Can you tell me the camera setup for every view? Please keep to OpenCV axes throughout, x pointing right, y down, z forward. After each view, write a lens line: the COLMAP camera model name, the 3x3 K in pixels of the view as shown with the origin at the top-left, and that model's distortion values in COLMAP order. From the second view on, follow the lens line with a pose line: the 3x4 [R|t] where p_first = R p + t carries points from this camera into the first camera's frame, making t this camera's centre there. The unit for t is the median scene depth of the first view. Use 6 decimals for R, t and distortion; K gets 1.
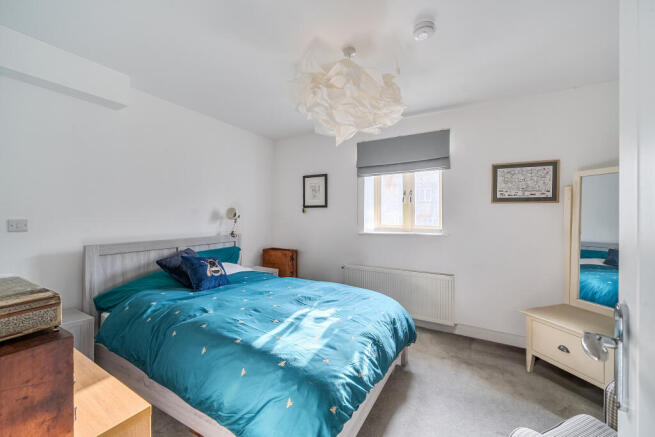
lens RADIAL K [[262.4, 0, 318.6], [0, 262.4, 219.3], [0, 0, 1]] dist [-0.000811, 0.000016]
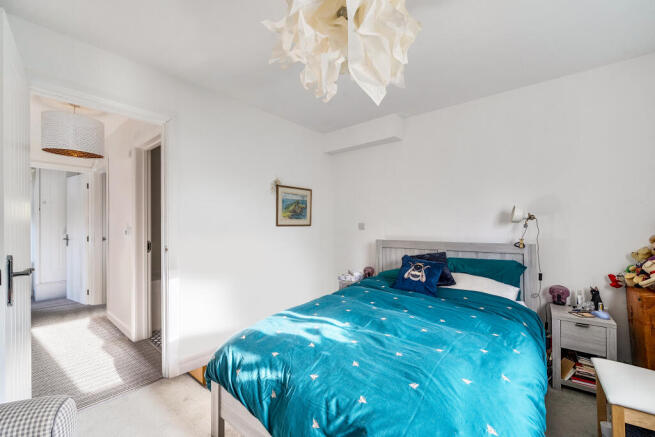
lens RADIAL K [[262.4, 0, 318.6], [0, 262.4, 219.3], [0, 0, 1]] dist [-0.000811, 0.000016]
pose [[-0.143686, -0.014117, -0.989523, 0.671168], [0.004086, 0.999881, -0.014858, 0.000355], [0.989615, -0.006178, -0.143611, 0.831464]]
